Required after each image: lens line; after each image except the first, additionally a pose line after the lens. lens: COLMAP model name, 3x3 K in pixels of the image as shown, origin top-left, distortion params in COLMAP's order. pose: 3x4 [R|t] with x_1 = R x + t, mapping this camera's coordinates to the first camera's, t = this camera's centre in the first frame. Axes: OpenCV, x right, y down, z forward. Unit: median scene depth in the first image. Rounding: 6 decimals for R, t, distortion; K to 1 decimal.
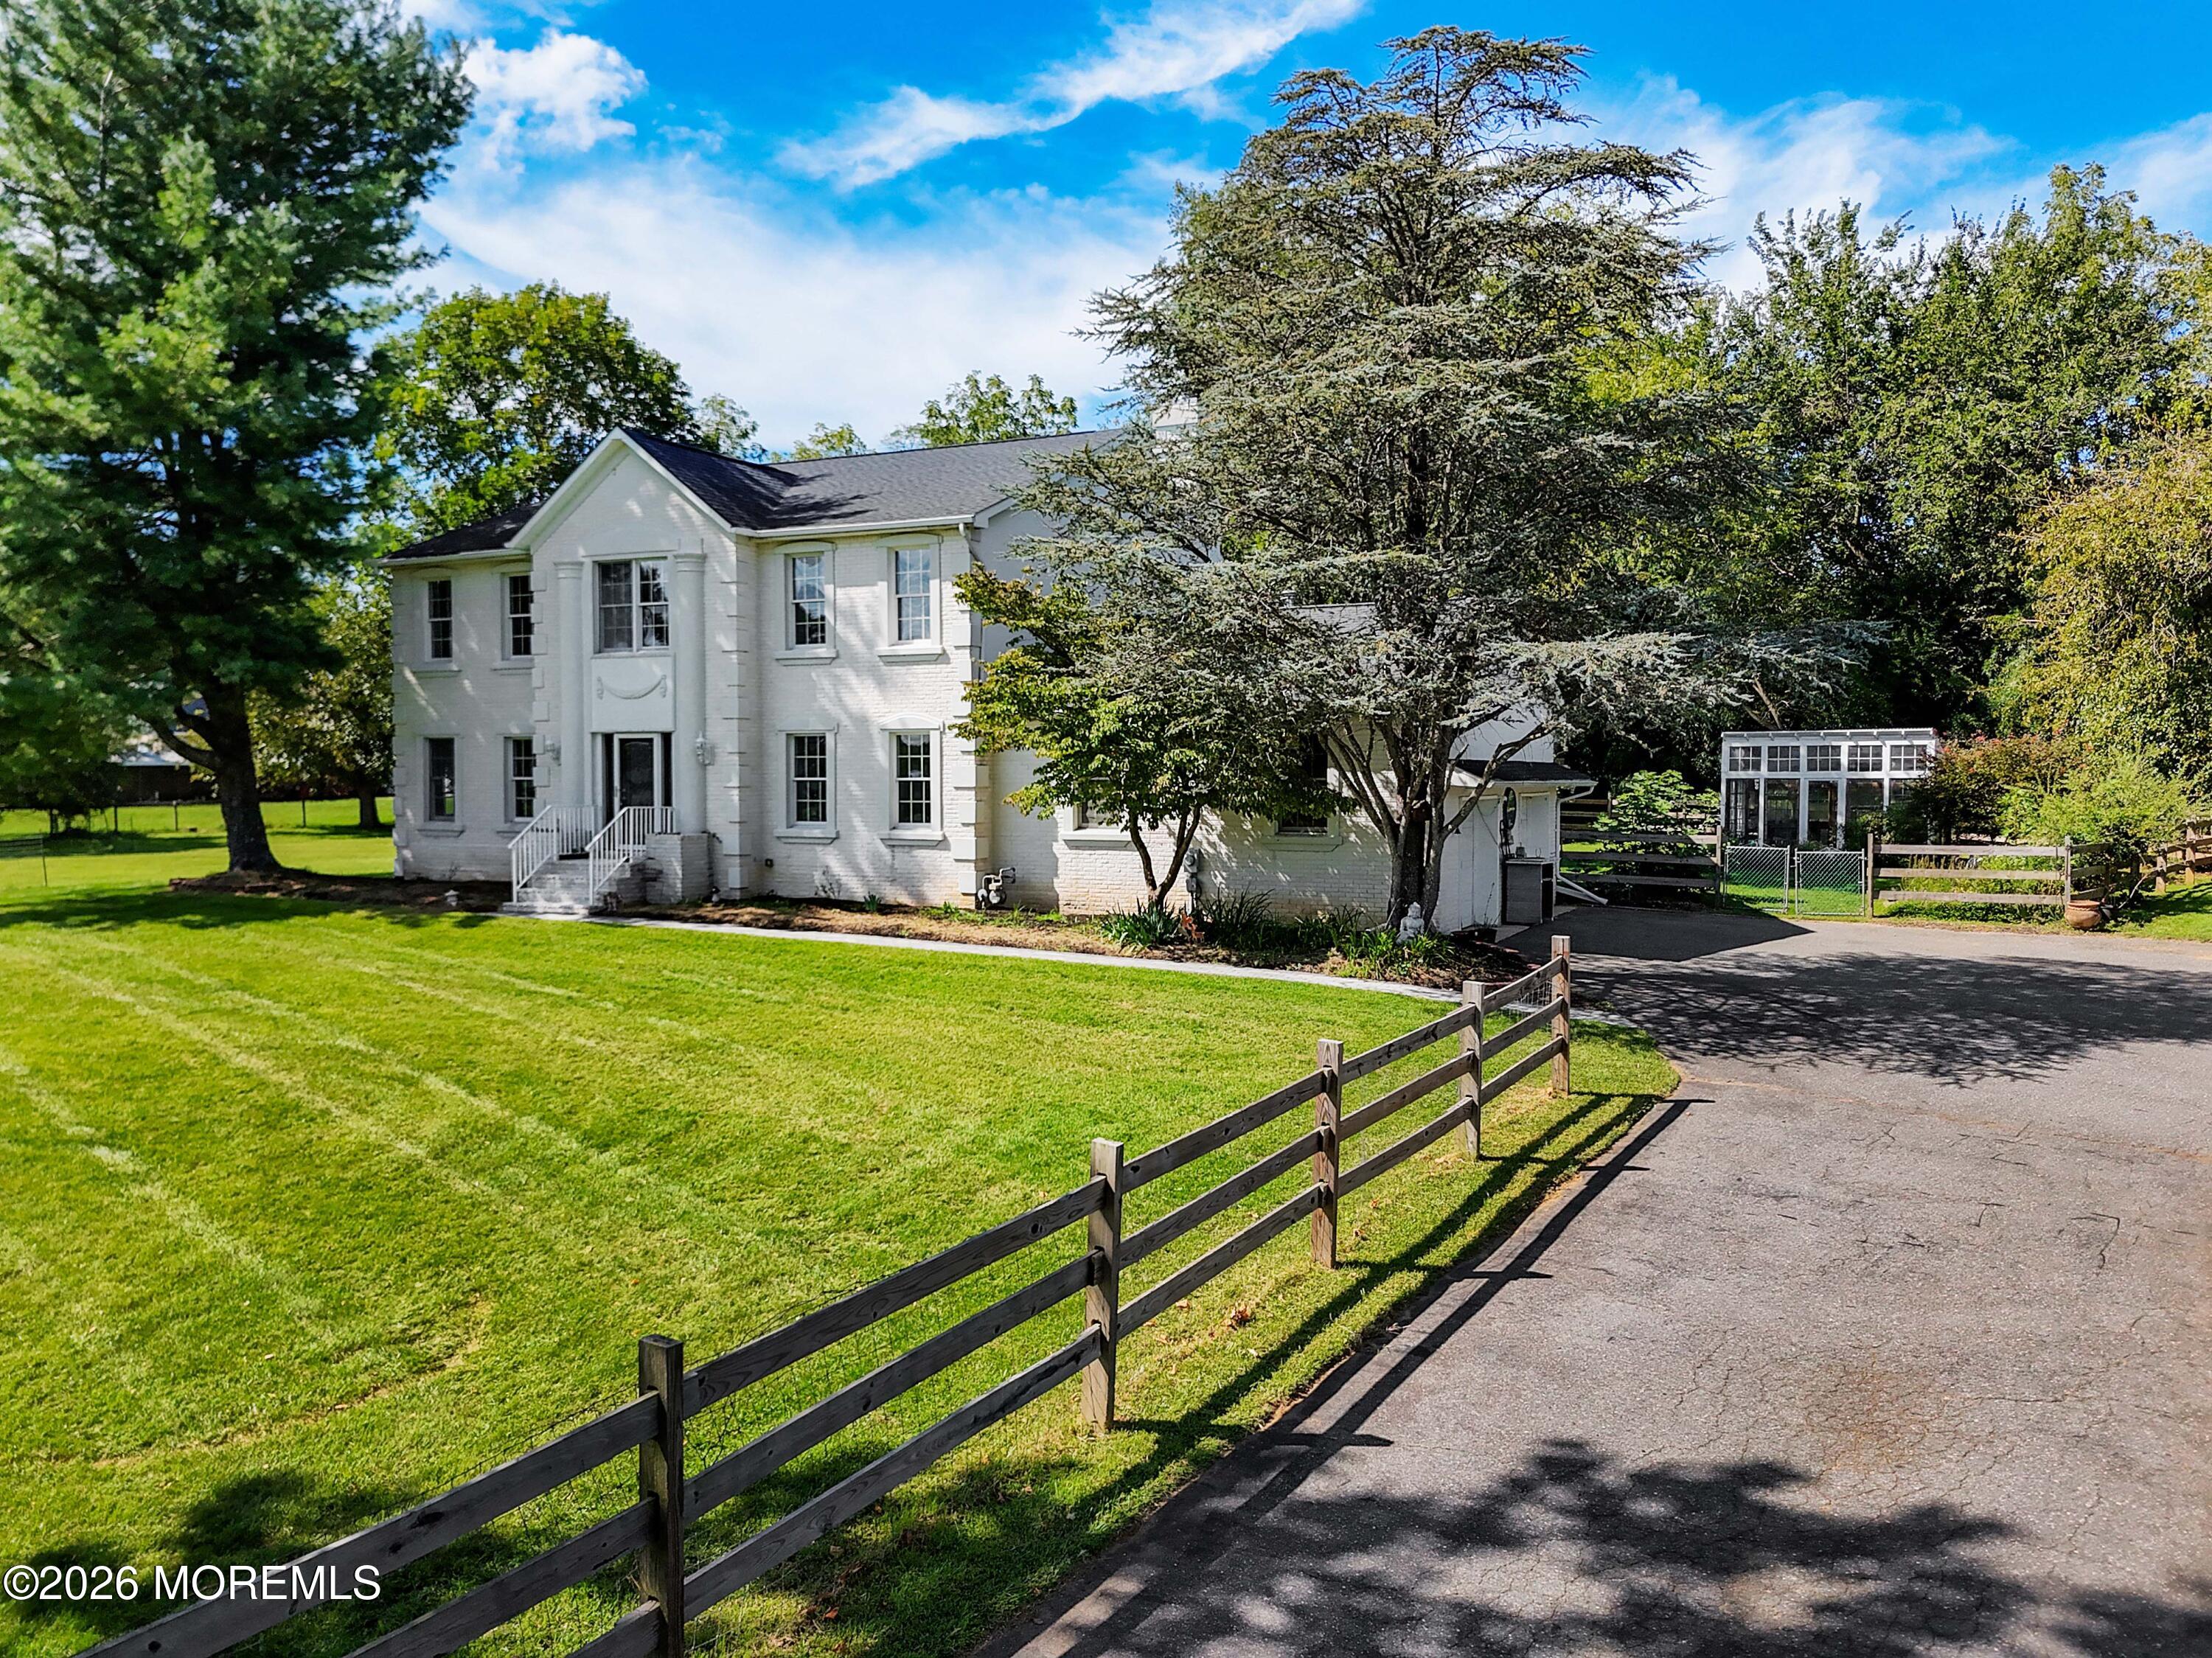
lens RADIAL K [[1641.2, 0, 1101.2], [0, 1641.2, 830.5], [0, 0, 1]] dist [0.027980, -0.003703]
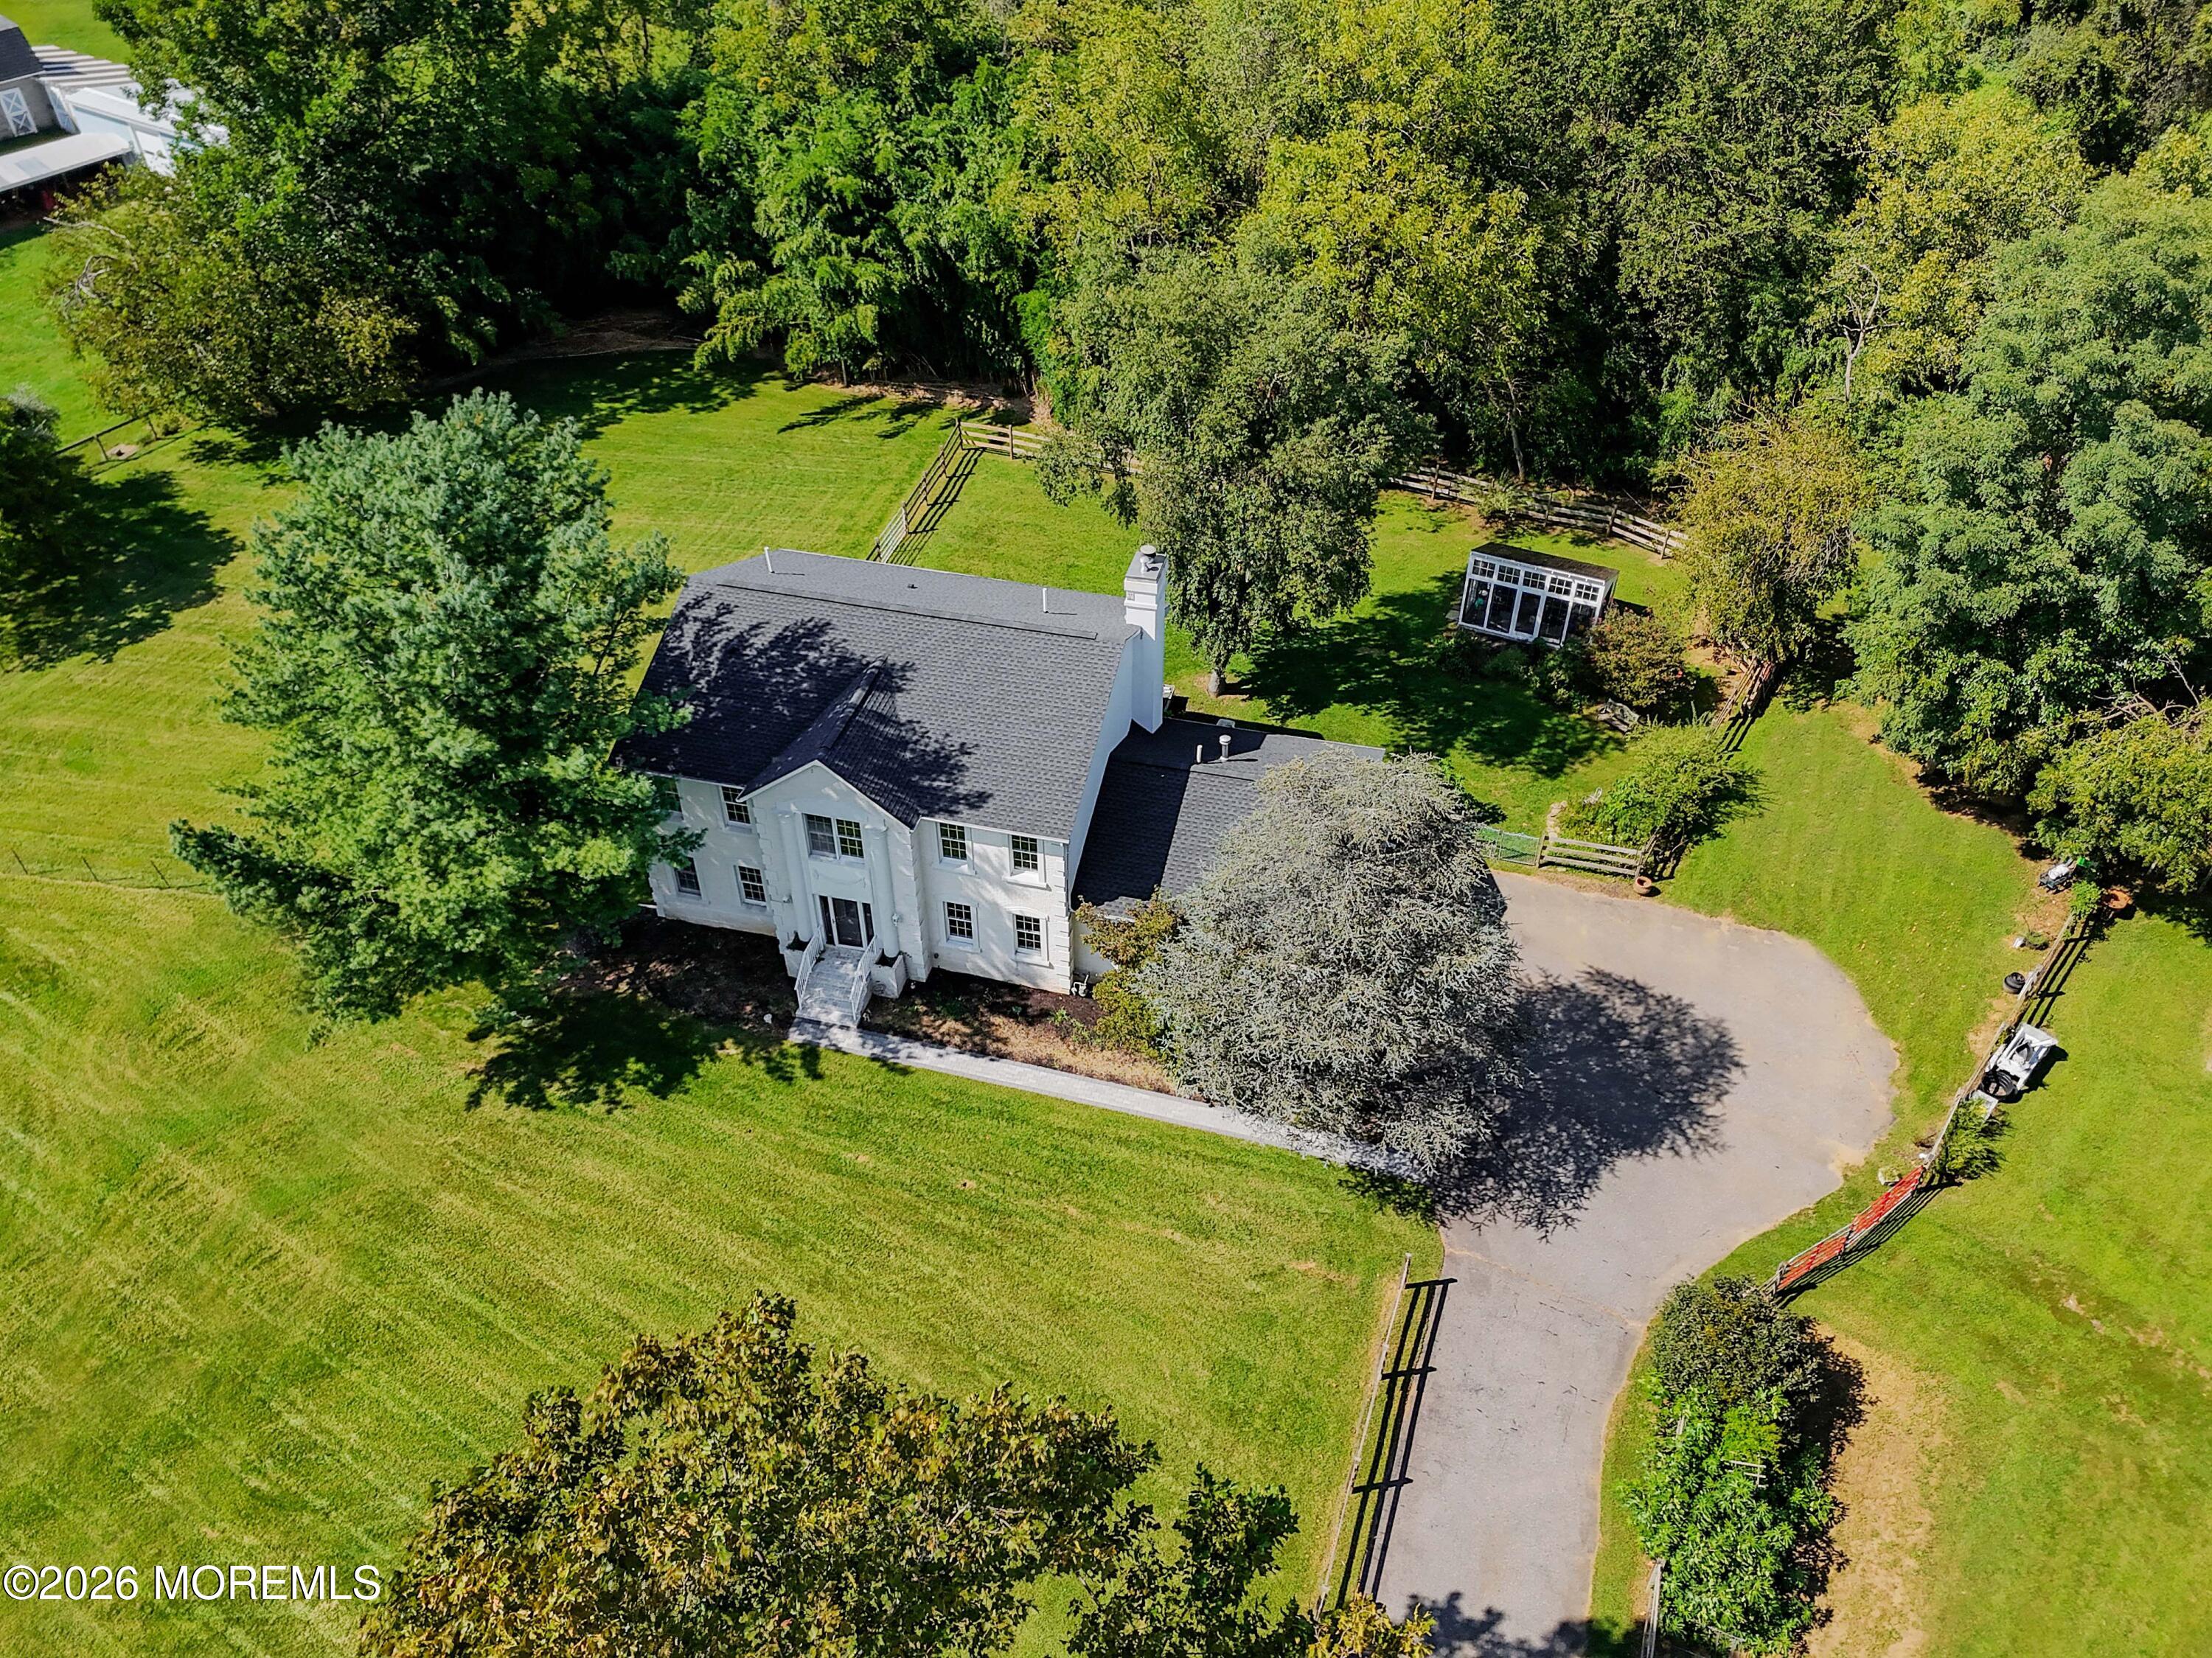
lens RADIAL K [[1641.2, 0, 1107.2], [0, 1641.2, 828.5], [0, 0, 1]] dist [0.027980, -0.003703]
pose [[0.979617, -0.128400, 0.154478, -0.282126], [0.004458, 0.782739, 0.622334, -1.174986], [-0.200823, -0.608961, 0.767357, -0.269576]]
